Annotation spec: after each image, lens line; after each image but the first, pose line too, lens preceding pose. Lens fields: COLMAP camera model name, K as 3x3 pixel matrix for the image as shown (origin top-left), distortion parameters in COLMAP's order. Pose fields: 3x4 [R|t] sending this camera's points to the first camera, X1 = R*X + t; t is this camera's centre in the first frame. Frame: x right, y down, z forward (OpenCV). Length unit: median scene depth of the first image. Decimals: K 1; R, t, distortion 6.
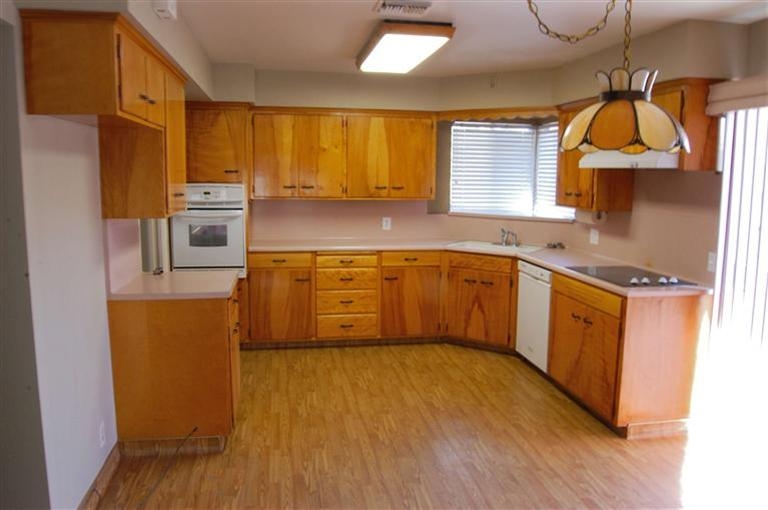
lens RADIAL K [[615.3, 0, 383.2], [0, 615.3, 254.3], [0, 0, 1]] dist [-0.050634, 0.003411]
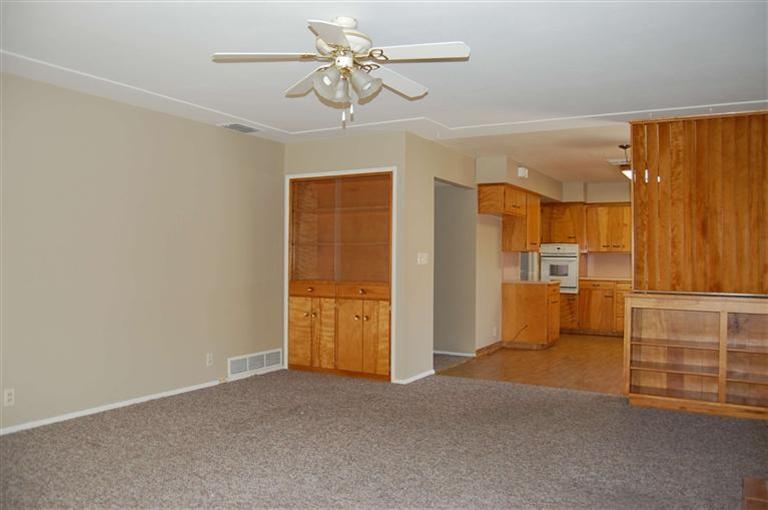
lens RADIAL K [[615.3, 0, 384.0], [0, 615.3, 254.9], [0, 0, 1]] dist [-0.050634, 0.003411]
pose [[0.779597, -0.008048, -0.626229, 0.497326], [-0.081500, 0.990111, -0.114185, 0.186743], [0.620956, 0.140056, 0.771232, -0.842021]]
